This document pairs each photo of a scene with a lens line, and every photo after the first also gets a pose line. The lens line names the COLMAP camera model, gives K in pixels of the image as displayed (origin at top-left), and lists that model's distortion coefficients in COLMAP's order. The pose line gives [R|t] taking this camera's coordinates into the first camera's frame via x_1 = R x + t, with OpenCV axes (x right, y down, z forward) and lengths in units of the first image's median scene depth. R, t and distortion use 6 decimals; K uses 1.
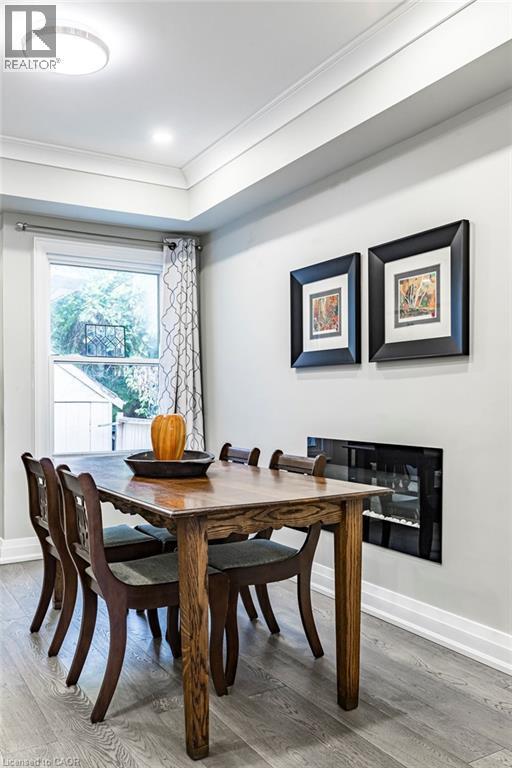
lens RADIAL K [[657.9, 0, 254.8], [0, 657.9, 402.9], [0, 0, 1]] dist [-0.002175, -0.000575]
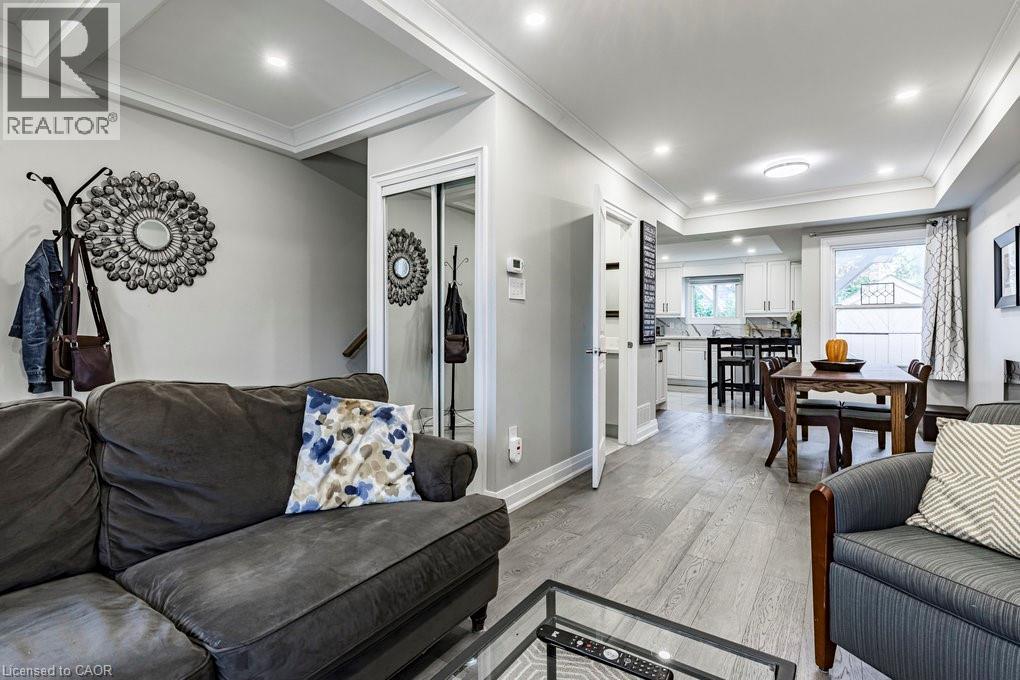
lens RADIAL K [[471.1, 0, 511.0], [0, 471.1, 331.8], [0, 0, 1]] dist [-0.002732, -0.001070]
pose [[0.419270, 0.009974, -0.907807, 0.416266], [-0.009705, 0.999932, 0.006504, -0.001620], [0.907810, 0.006083, 0.419338, -0.255588]]
